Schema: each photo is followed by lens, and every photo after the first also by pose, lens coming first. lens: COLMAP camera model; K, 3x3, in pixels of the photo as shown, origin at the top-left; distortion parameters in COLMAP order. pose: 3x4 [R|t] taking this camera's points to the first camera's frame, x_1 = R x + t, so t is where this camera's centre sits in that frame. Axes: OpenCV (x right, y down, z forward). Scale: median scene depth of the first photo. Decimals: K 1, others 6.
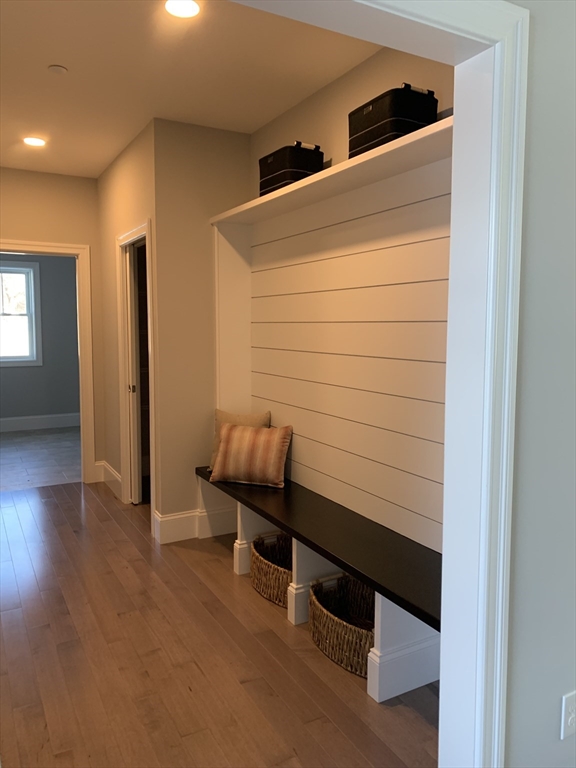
lens RADIAL K [[584.9, 0, 288.3], [0, 584.9, 373.9], [0, 0, 1]] dist [0.082047, -0.125039]
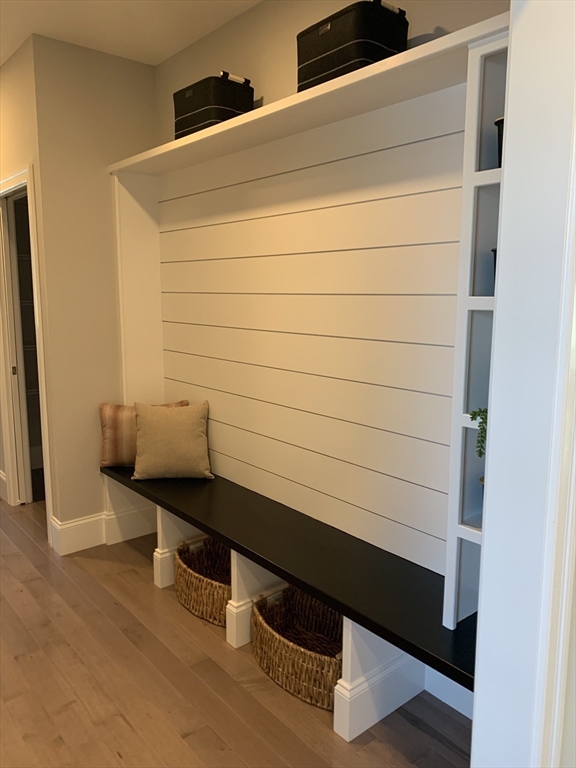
lens RADIAL K [[591.7, 0, 287.0], [0, 591.7, 375.6], [0, 0, 1]] dist [0.015161, 0.003092]
pose [[0.982941, -0.025838, 0.182099, -0.058810], [0.015075, 0.998070, 0.060242, -0.020740], [-0.183304, -0.056469, 0.981433, 0.149258]]
